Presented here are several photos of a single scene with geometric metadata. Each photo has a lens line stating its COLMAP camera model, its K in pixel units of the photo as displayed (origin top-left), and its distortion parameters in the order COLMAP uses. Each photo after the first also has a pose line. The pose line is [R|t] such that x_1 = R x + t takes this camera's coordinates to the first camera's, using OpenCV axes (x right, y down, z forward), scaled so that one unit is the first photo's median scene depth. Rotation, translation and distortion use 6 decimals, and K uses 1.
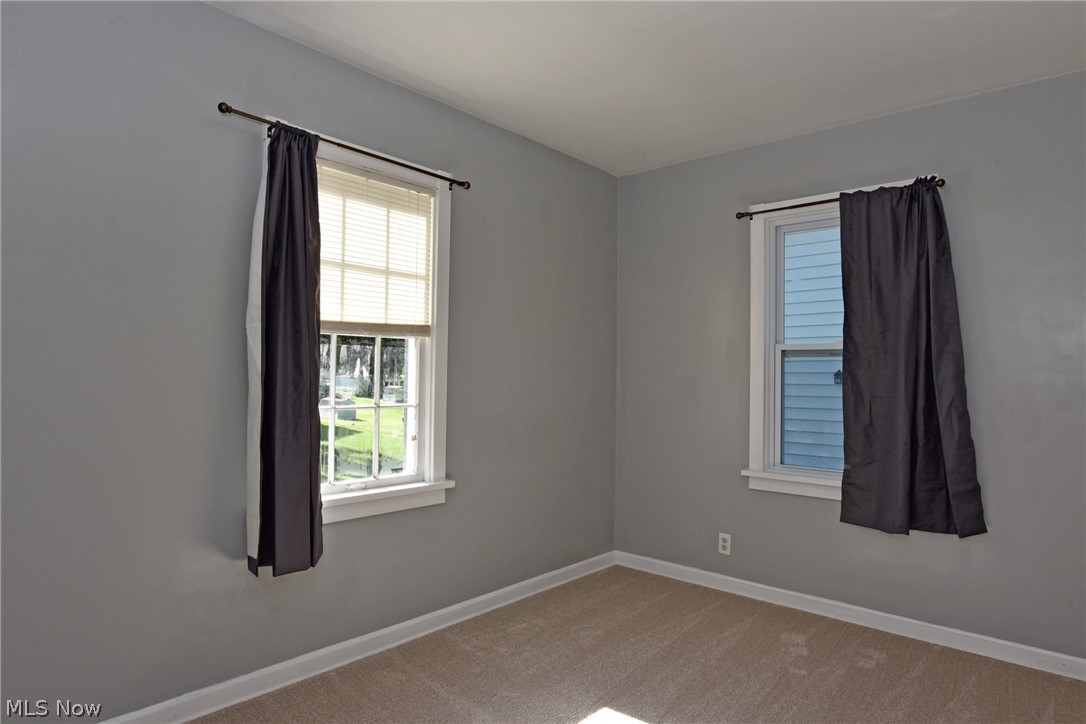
lens RADIAL K [[625.9, 0, 541.6], [0, 625.9, 365.2], [0, 0, 1]] dist [-0.040259, 0.015298]
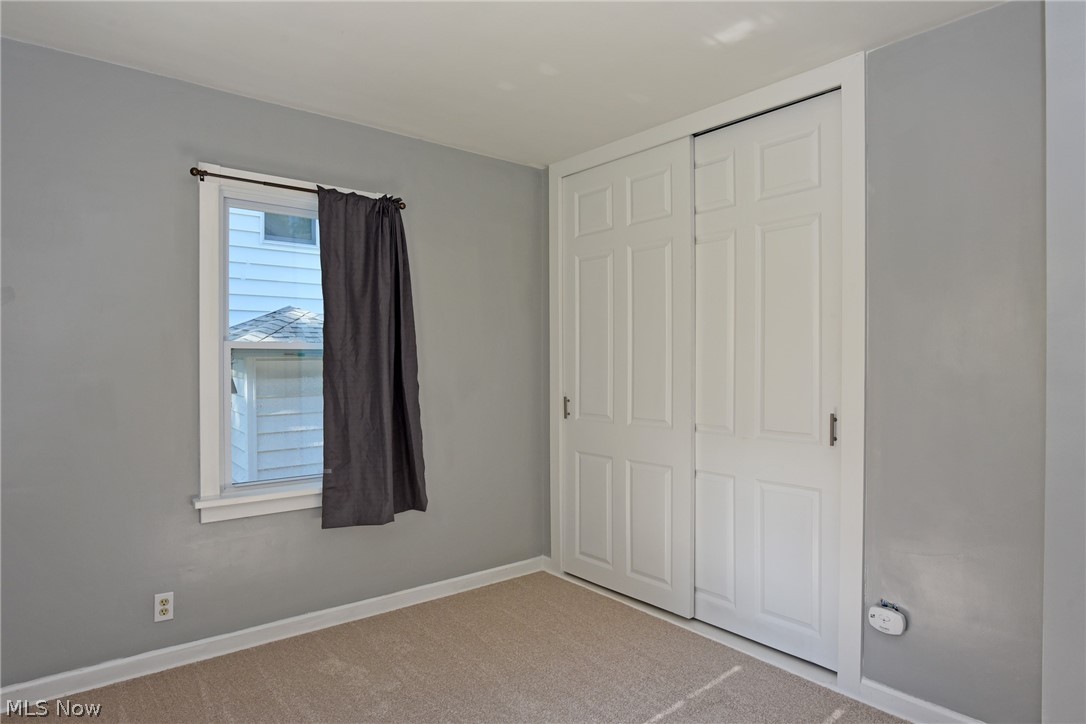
lens RADIAL K [[625.9, 0, 541.6], [0, 625.9, 365.2], [0, 0, 1]] dist [-0.040259, 0.015298]
pose [[0.161188, -0.018311, 0.986754, -0.407886], [-0.012201, 0.999714, 0.020544, -0.026071], [-0.986848, -0.015351, 0.160919, 0.504850]]
